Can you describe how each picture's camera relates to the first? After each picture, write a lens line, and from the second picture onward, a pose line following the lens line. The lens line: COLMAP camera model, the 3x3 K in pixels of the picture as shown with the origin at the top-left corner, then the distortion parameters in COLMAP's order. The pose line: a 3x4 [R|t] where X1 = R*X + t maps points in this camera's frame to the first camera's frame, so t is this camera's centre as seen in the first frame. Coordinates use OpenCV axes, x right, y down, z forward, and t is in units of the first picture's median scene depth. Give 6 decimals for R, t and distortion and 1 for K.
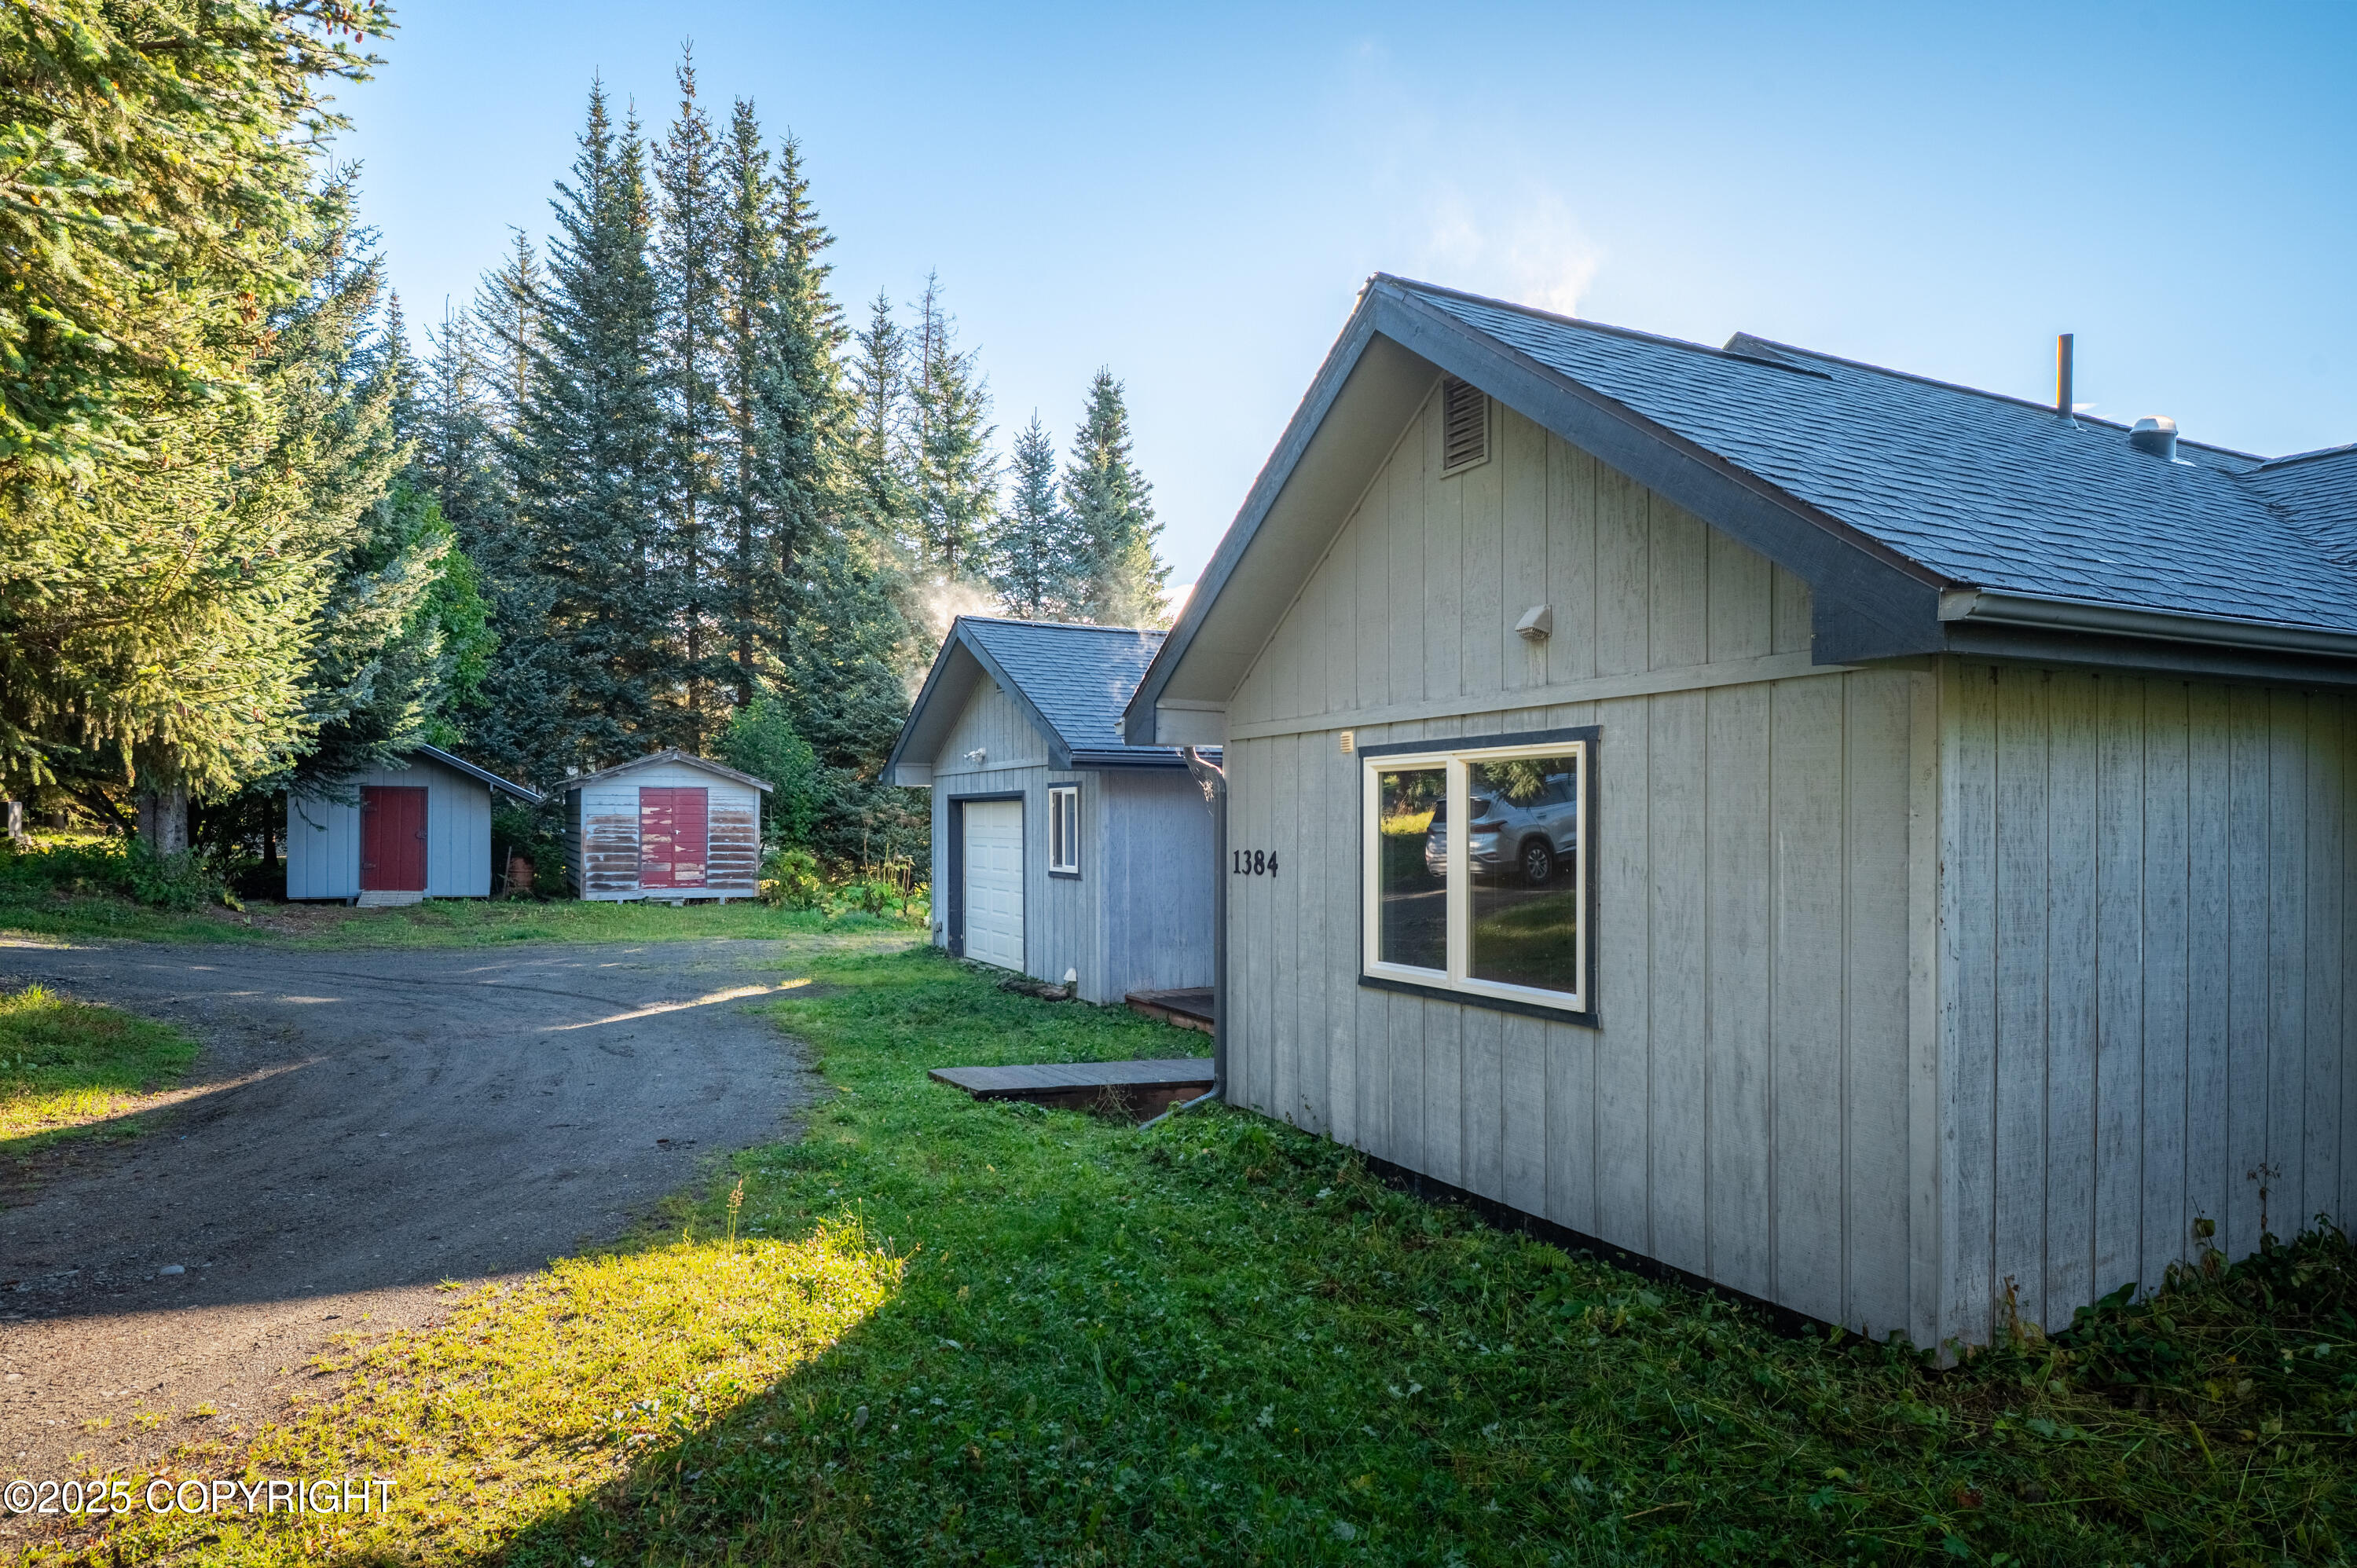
lens RADIAL K [[1420.5, 0, 1180.3], [0, 1420.5, 803.5], [0, 0, 1]] dist [-0.003469, -0.000357]
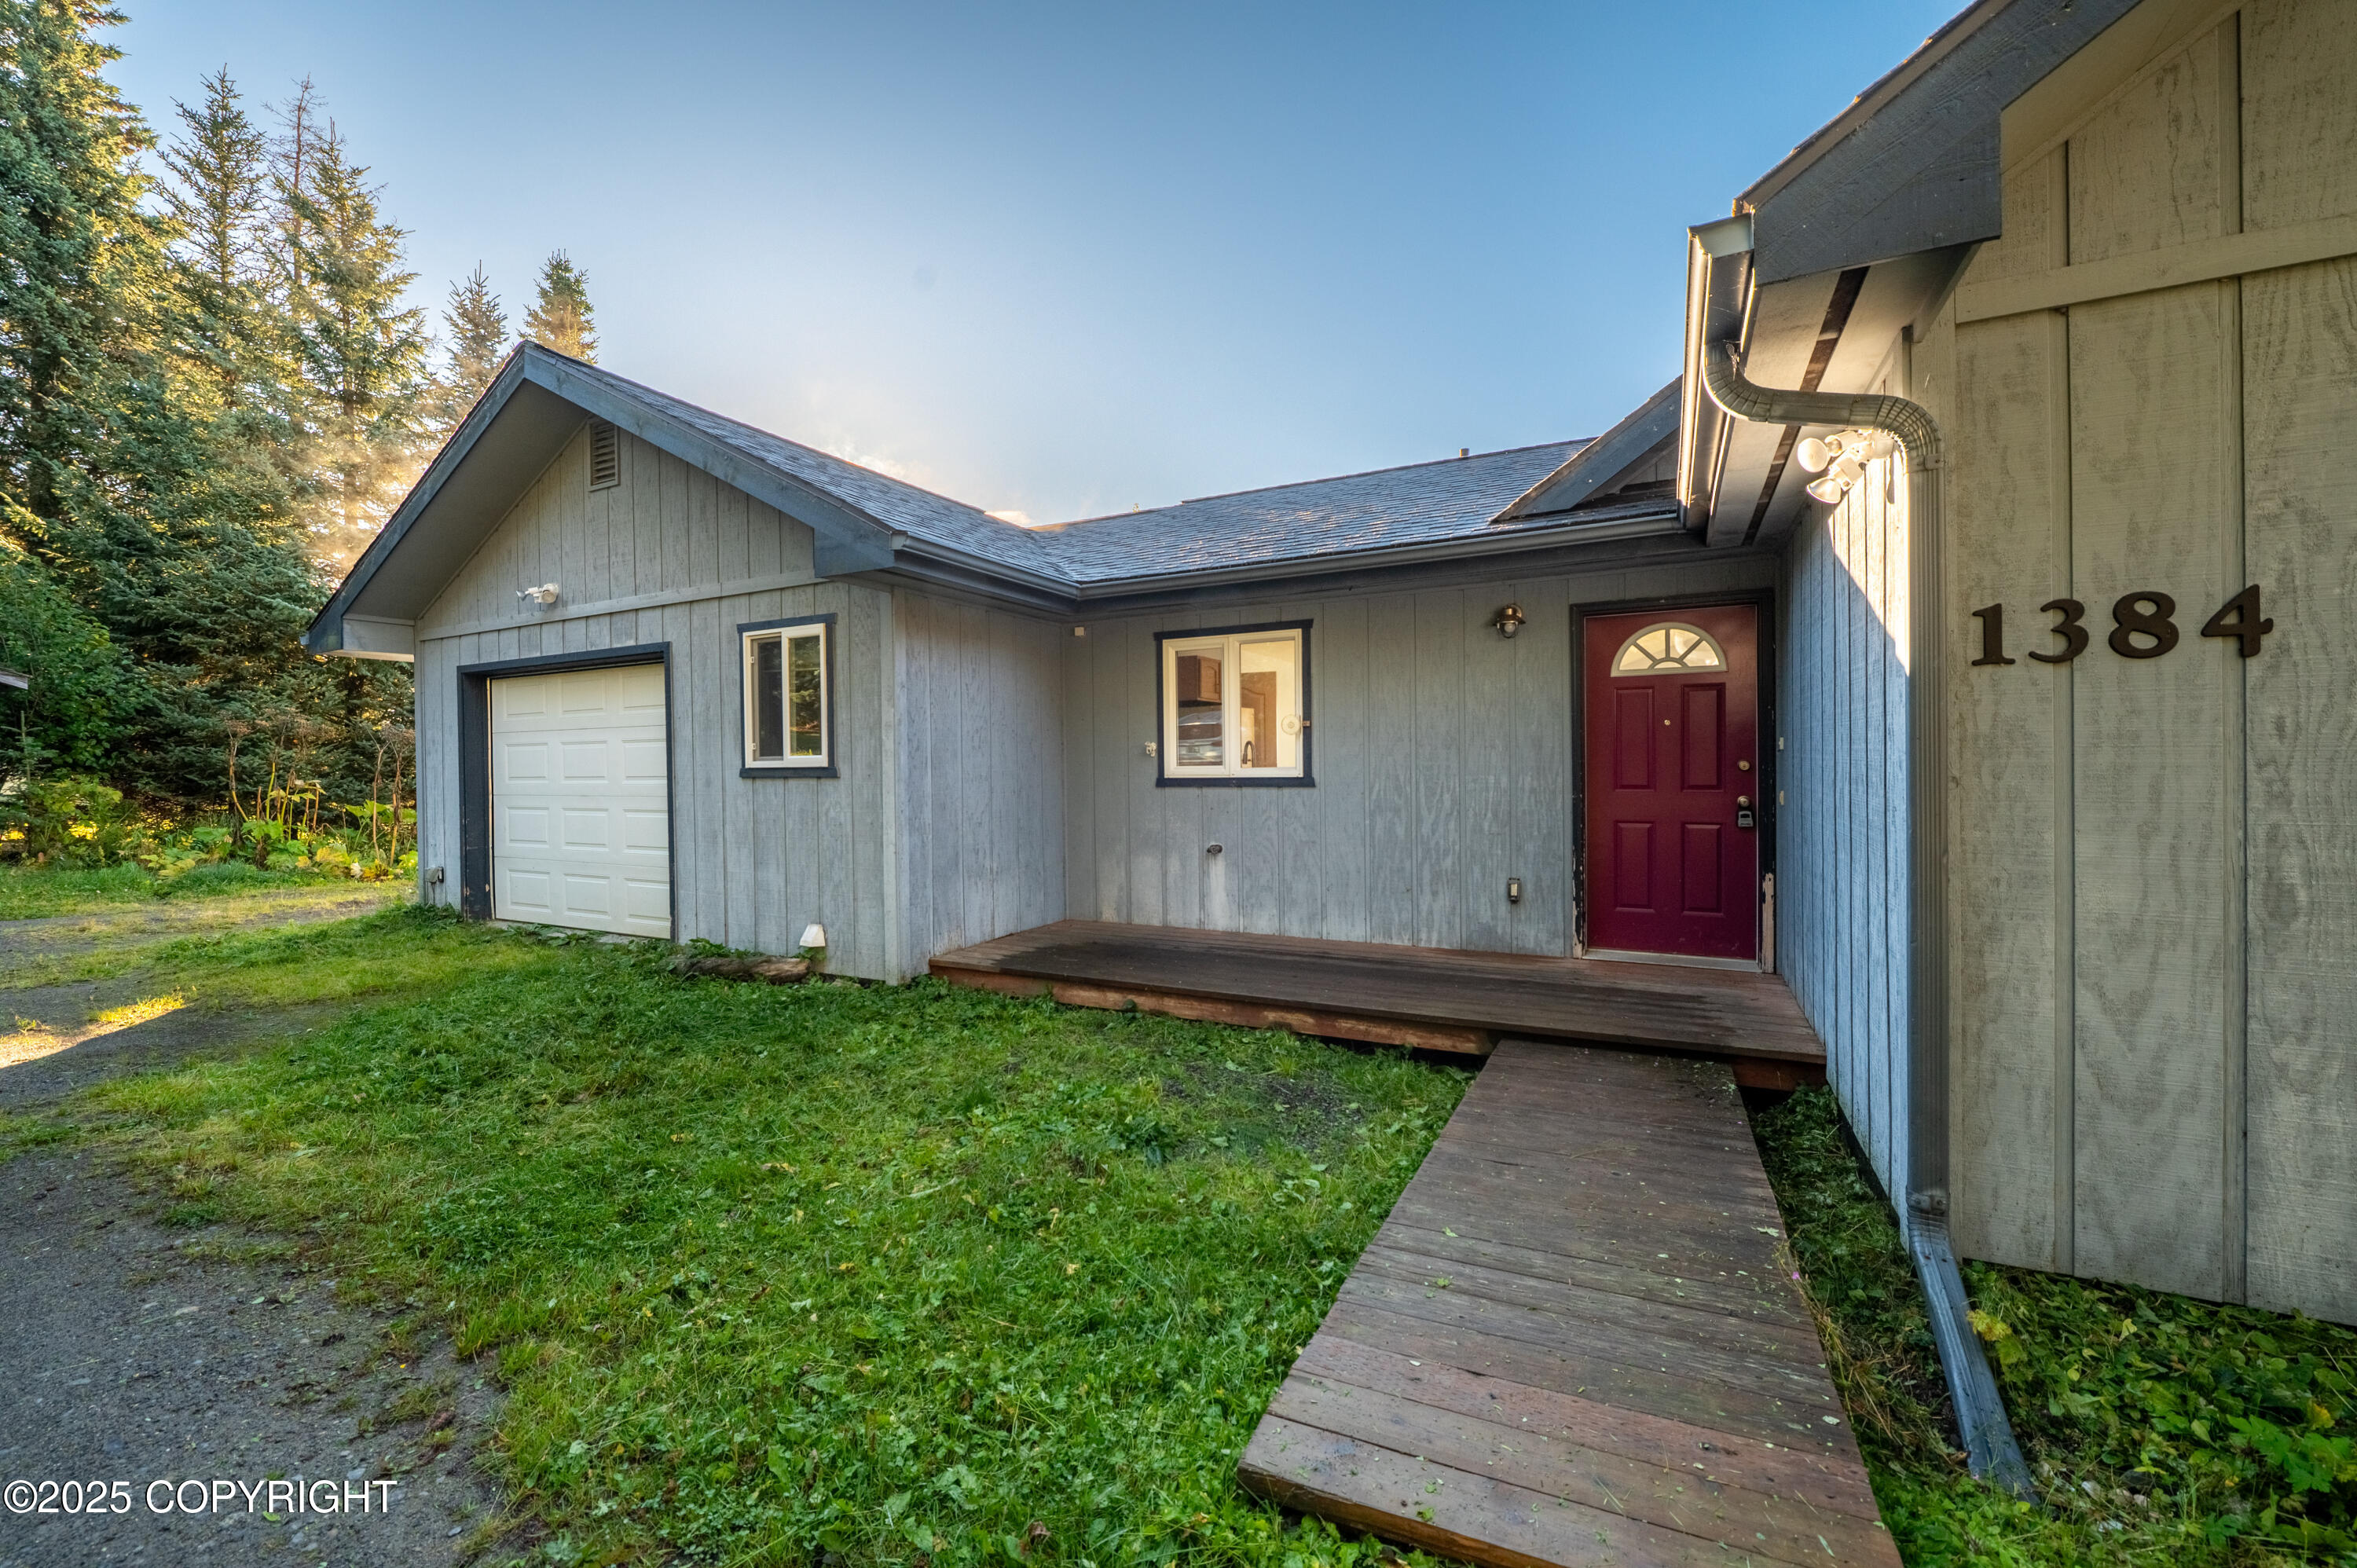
lens RADIAL K [[942.4, 0, 1169.6], [0, 942.4, 767.6], [0, 0, 1]] dist [-0.005386, -0.000807]
pose [[0.814232, -0.009568, 0.580460, -0.115726], [0.006119, 0.999950, 0.007899, 0.029375], [-0.580507, -0.002880, 0.814250, 0.368022]]
